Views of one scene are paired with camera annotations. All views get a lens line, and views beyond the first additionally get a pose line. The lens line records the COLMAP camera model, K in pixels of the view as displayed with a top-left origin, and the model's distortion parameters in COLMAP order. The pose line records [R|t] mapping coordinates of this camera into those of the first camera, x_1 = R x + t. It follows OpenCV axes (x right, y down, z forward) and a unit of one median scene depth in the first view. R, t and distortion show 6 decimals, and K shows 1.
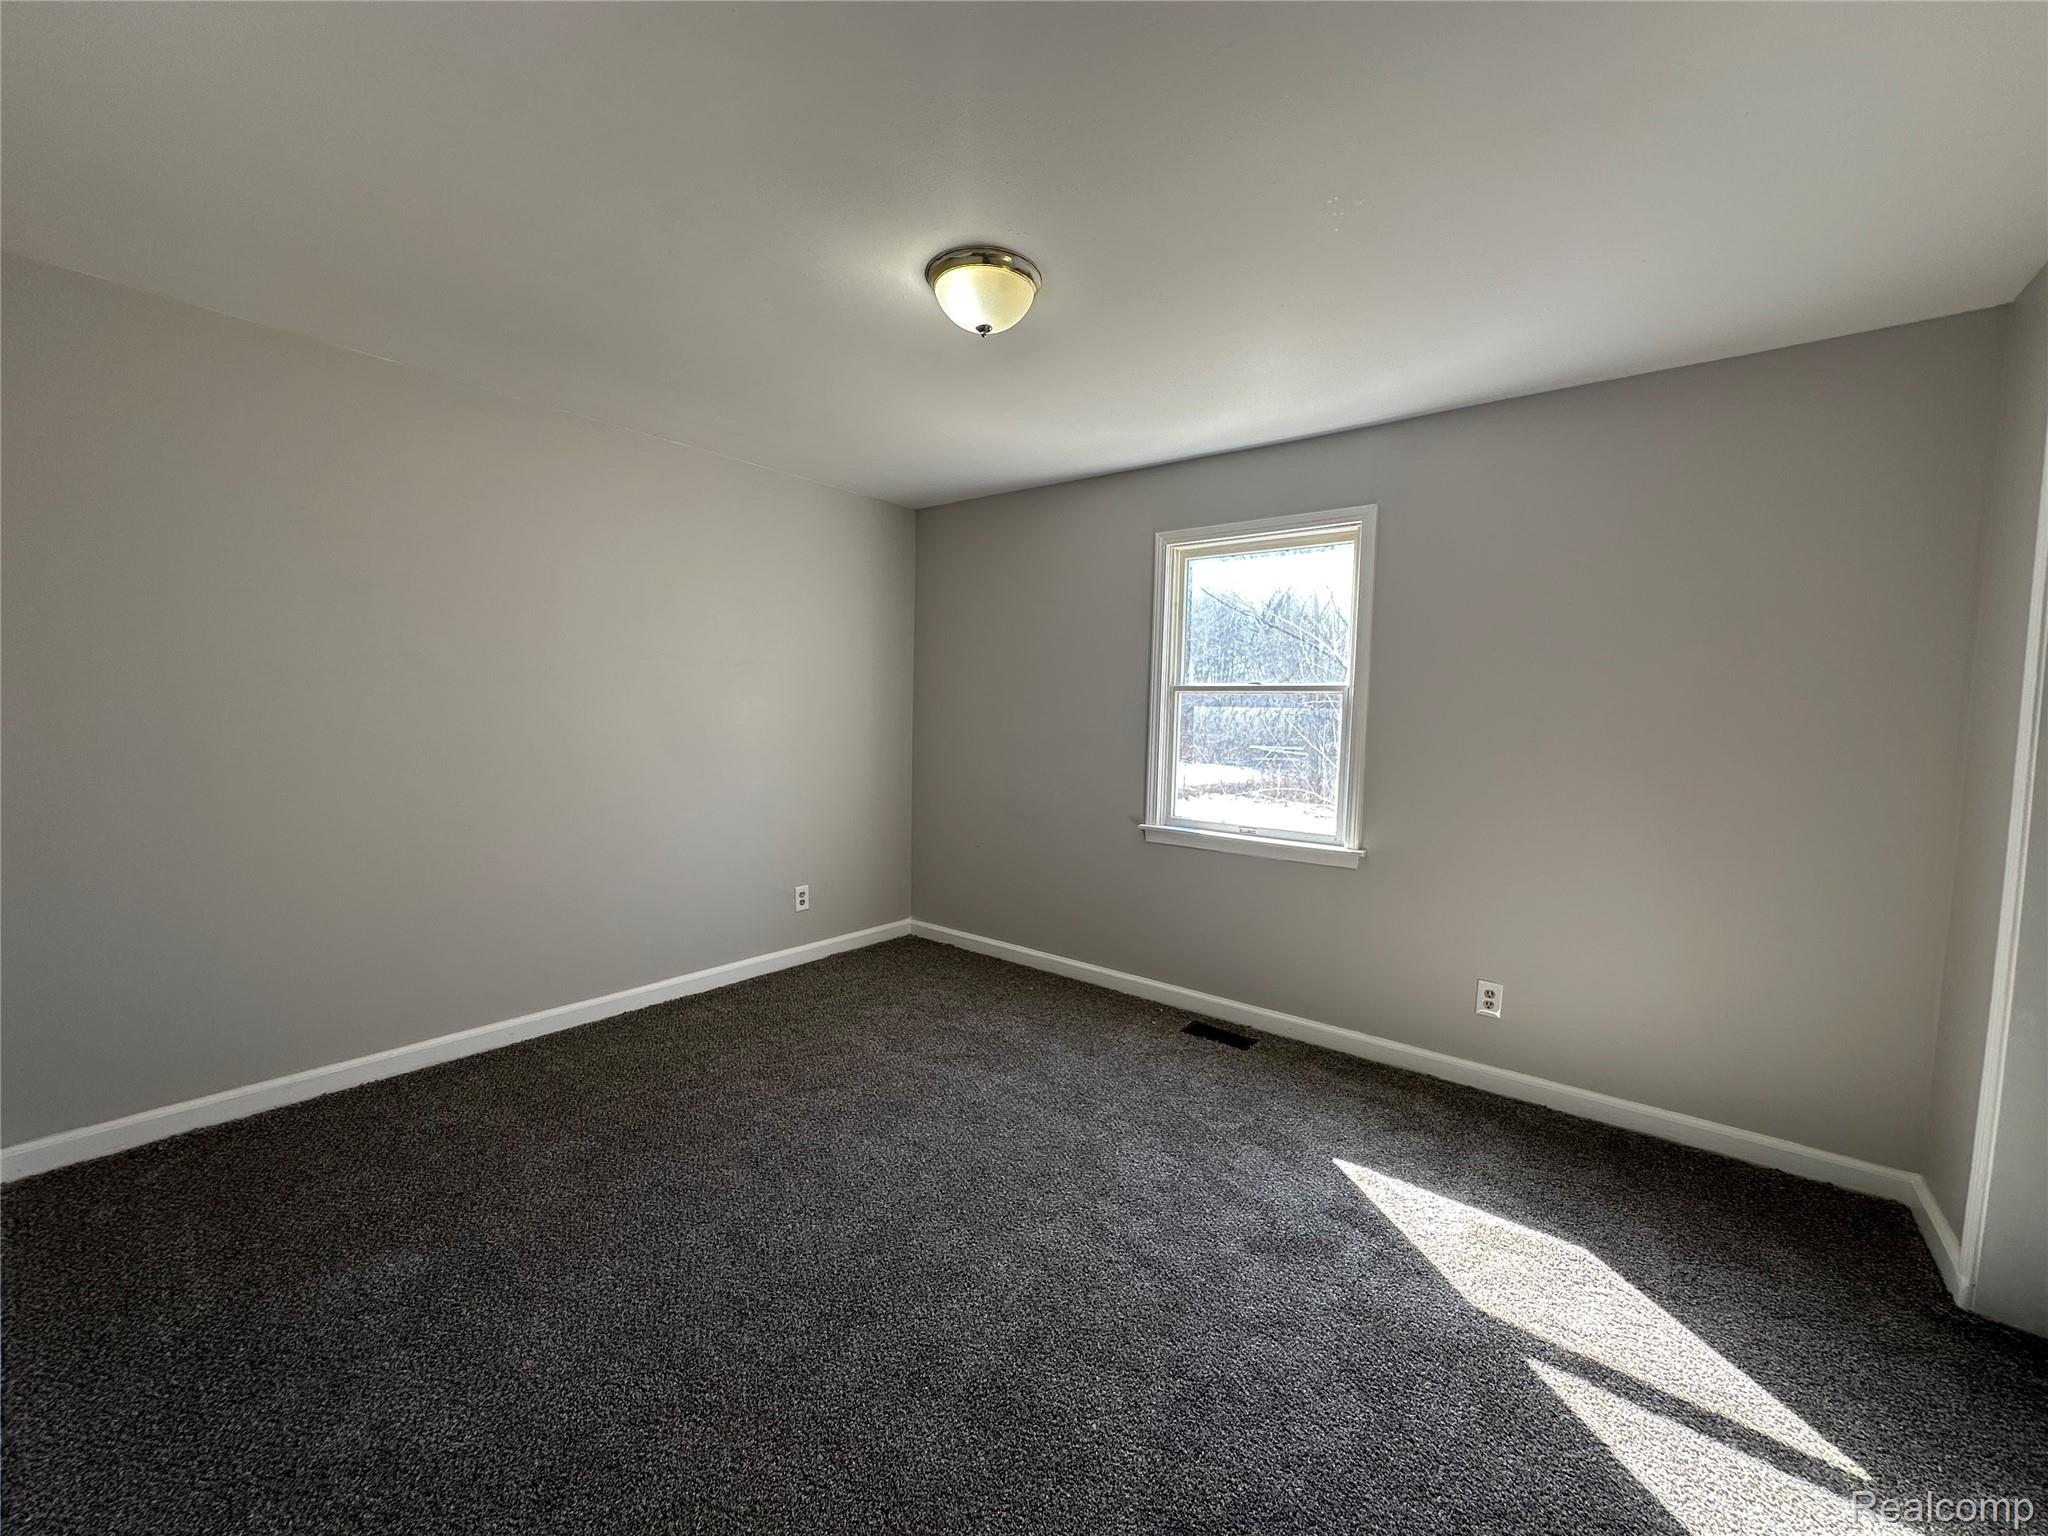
lens RADIAL K [[811.8, 0, 1032.0], [0, 811.8, 768.4], [0, 0, 1]] dist [-0.000610, 0.000578]
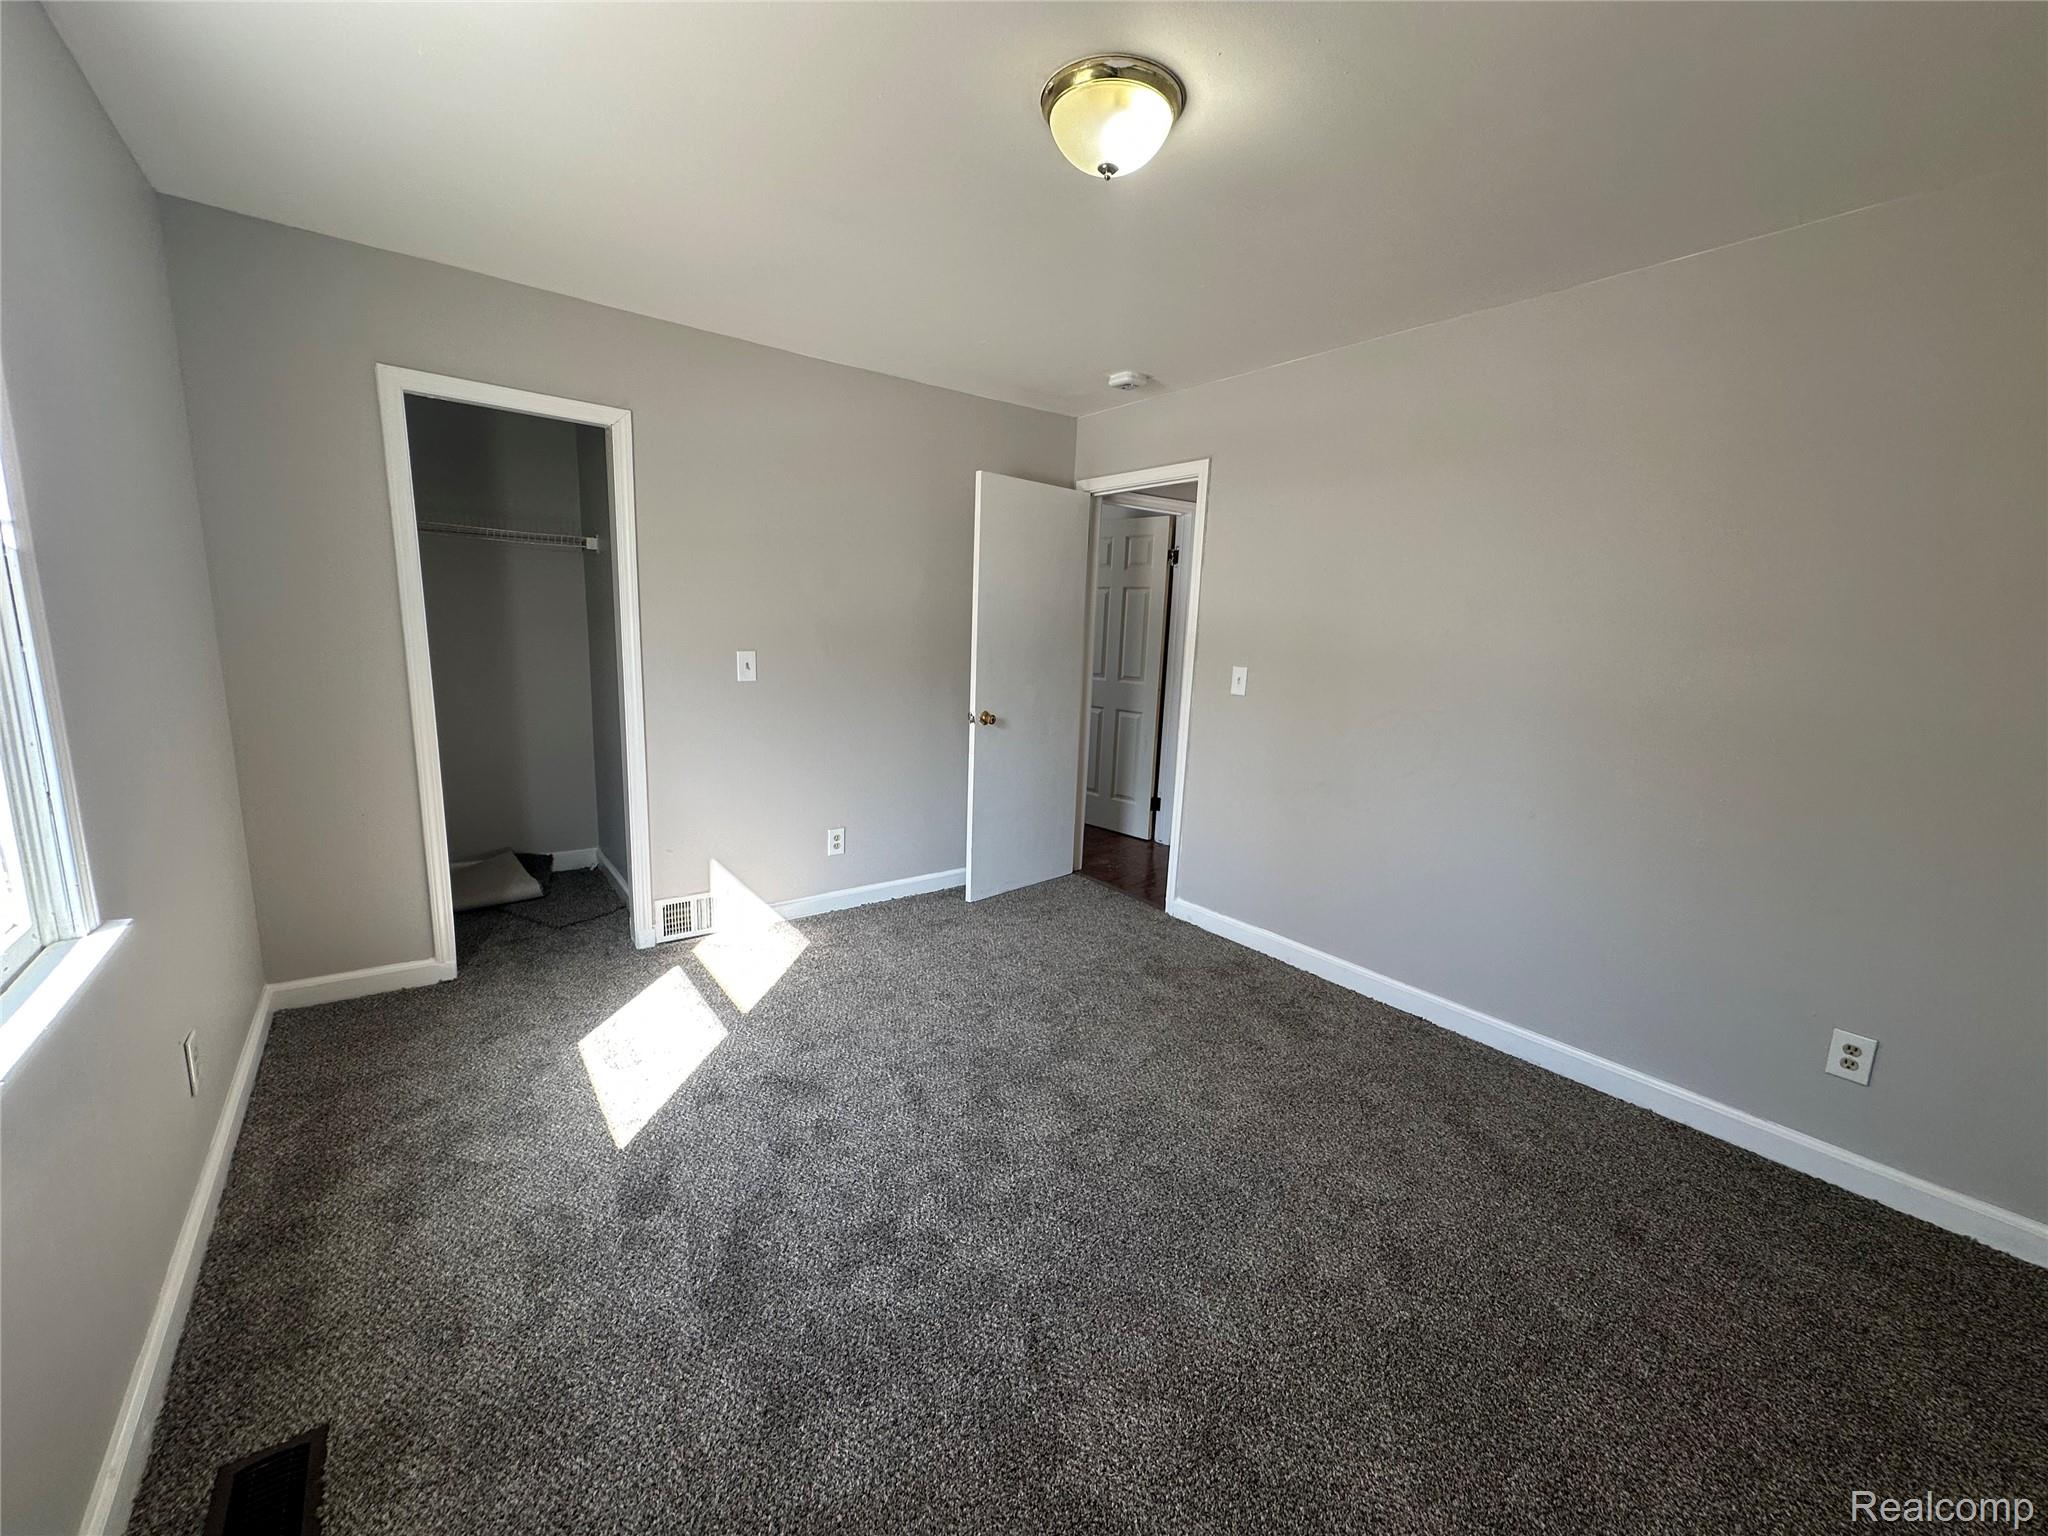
lens RADIAL K [[811.8, 0, 1032.0], [0, 811.8, 768.4], [0, 0, 1]] dist [-0.000610, 0.000578]
pose [[-0.967397, -0.103923, 0.230961, -0.256744], [-0.044520, 0.967514, 0.248867, -0.176609], [-0.249321, 0.230471, -0.940597, 1.997470]]
